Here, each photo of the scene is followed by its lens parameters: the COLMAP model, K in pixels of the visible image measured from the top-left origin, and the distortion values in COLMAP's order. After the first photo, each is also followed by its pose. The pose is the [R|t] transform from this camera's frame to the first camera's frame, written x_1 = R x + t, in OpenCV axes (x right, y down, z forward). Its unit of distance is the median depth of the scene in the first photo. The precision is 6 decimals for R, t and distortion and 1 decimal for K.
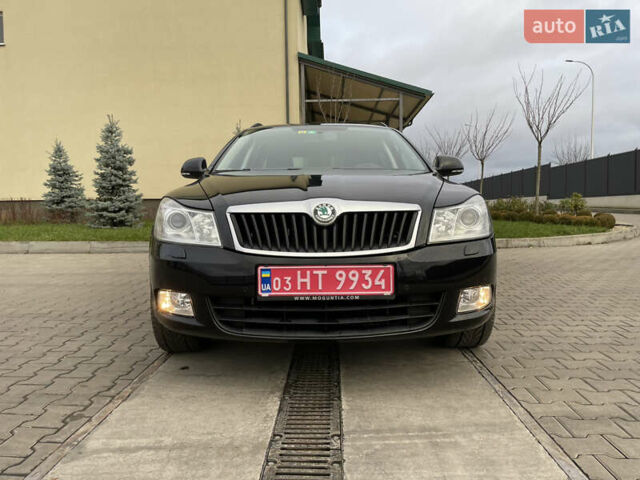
lens RADIAL K [[486.1, 0, 325.9], [0, 486.1, 250.3], [0, 0, 1]] dist [0.080015, -0.108789]
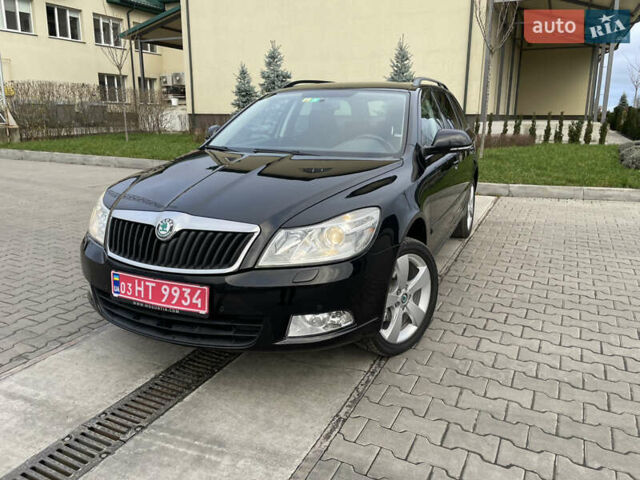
lens RADIAL K [[486.1, 0, 322.8], [0, 486.1, 237.5], [0, 0, 1]] dist [0.080015, -0.108789]
pose [[0.909691, 0.117001, -0.398464, 0.735378], [-0.050248, 0.983453, 0.174055, -0.258763], [0.412235, -0.138314, 0.900517, 0.162869]]
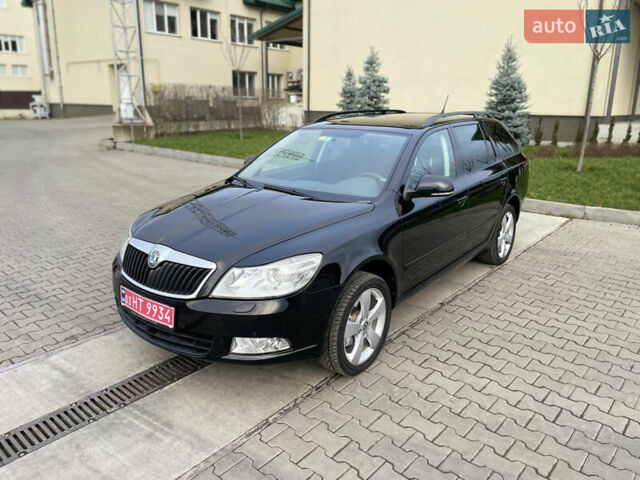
lens RADIAL K [[486.1, 0, 321.9], [0, 486.1, 240.3], [0, 0, 1]] dist [0.080015, -0.108789]
pose [[0.772359, 0.192772, -0.605227, 1.216434], [-0.072669, 0.973396, 0.217301, -0.469485], [0.631015, -0.123853, 0.765820, 0.218936]]
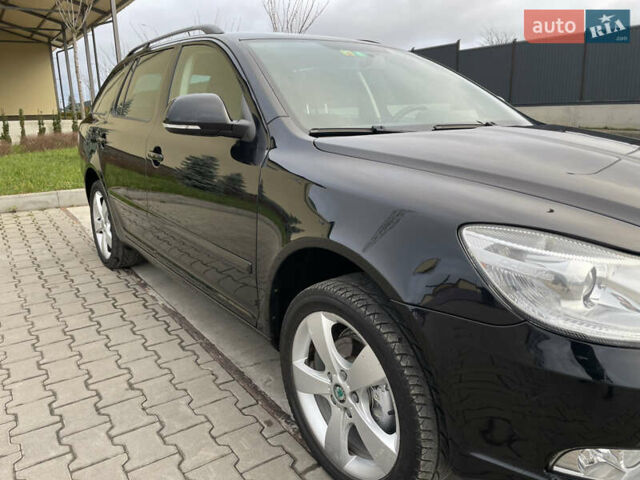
lens RADIAL K [[486.1, 0, 319.2], [0, 486.1, 234.3], [0, 0, 1]] dist [0.080015, -0.108789]
pose [[0.805322, -0.150915, 0.573308, -0.865759], [0.063069, 0.983377, 0.170268, -0.232491], [-0.589474, -0.100962, 0.801453, 0.891397]]
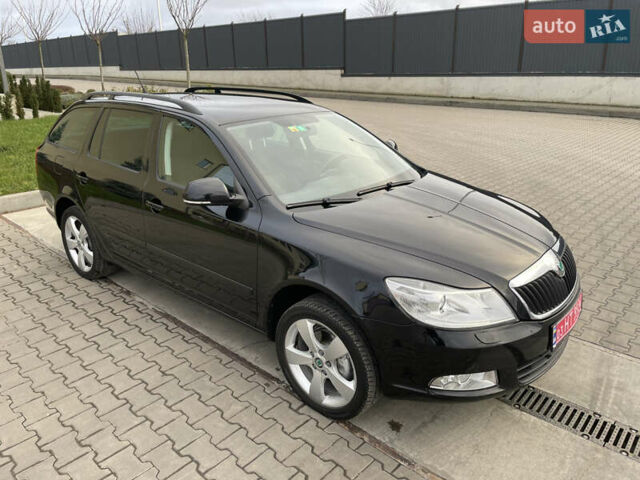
lens RADIAL K [[486.1, 0, 321.5], [0, 486.1, 235.2], [0, 0, 1]] dist [0.080015, -0.108789]
pose [[0.653233, -0.252458, 0.713829, -1.284585], [0.072910, 0.959368, 0.272576, -0.543676], [-0.753638, -0.126011, 0.645098, 0.642581]]
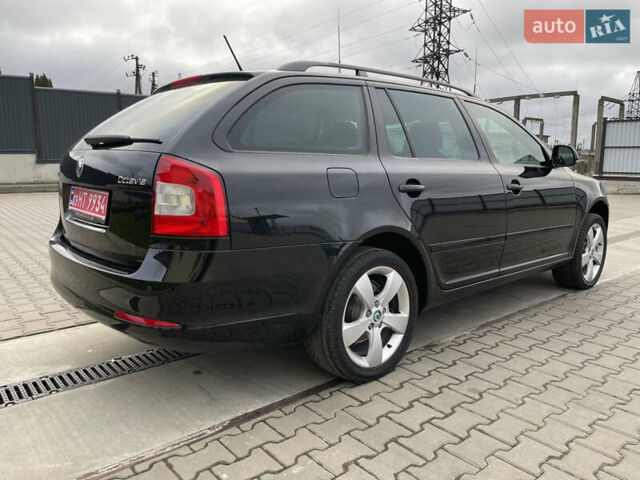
lens RADIAL K [[486.1, 0, 324.5], [0, 486.1, 237.1], [0, 0, 1]] dist [0.080015, -0.108789]
pose [[-0.661670, -0.115499, 0.740846, -1.234817], [0.071497, 0.973843, 0.215679, -0.459770], [-0.746379, 0.195677, -0.636105, 3.549092]]
